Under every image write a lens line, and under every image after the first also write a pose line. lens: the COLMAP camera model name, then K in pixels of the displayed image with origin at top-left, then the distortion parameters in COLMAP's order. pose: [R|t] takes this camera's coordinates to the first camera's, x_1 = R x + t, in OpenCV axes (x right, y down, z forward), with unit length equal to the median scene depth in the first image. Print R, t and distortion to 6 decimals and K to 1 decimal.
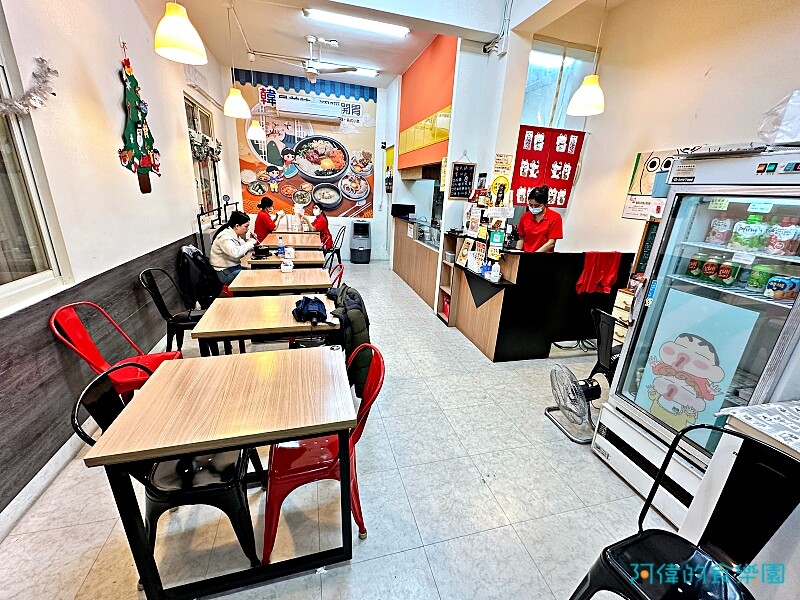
lens RADIAL K [[328.3, 0, 400.0], [0, 328.3, 300.0], [0, 0, 1]] dist [-0.000558, -0.000133]
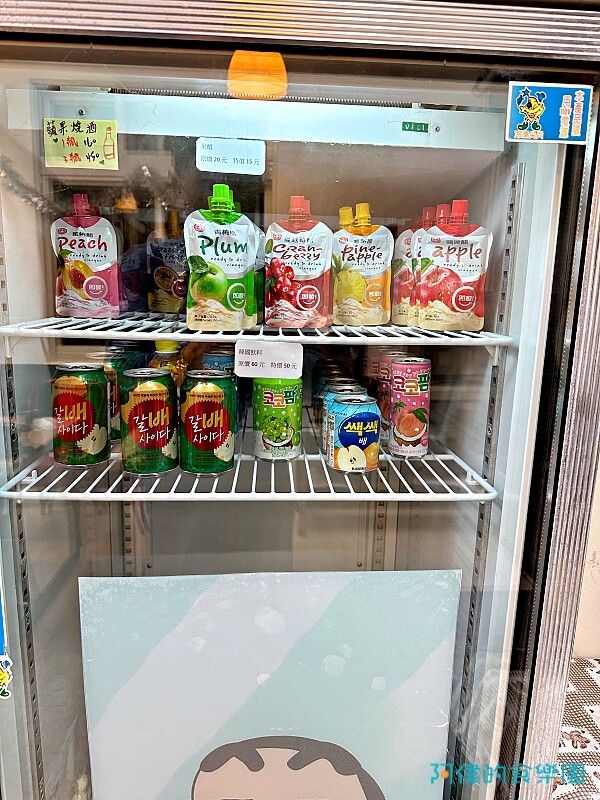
lens RADIAL K [[559.0, 0, 300.0], [0, 559.0, 400.0], [0, 0, 1]] dist [-0.001918, -0.000677]
pose [[0.207570, -0.243380, 0.947460, 0.880304], [0.305588, 0.936215, 0.173543, -0.221083], [-0.929264, 0.253510, 0.268704, 1.182468]]
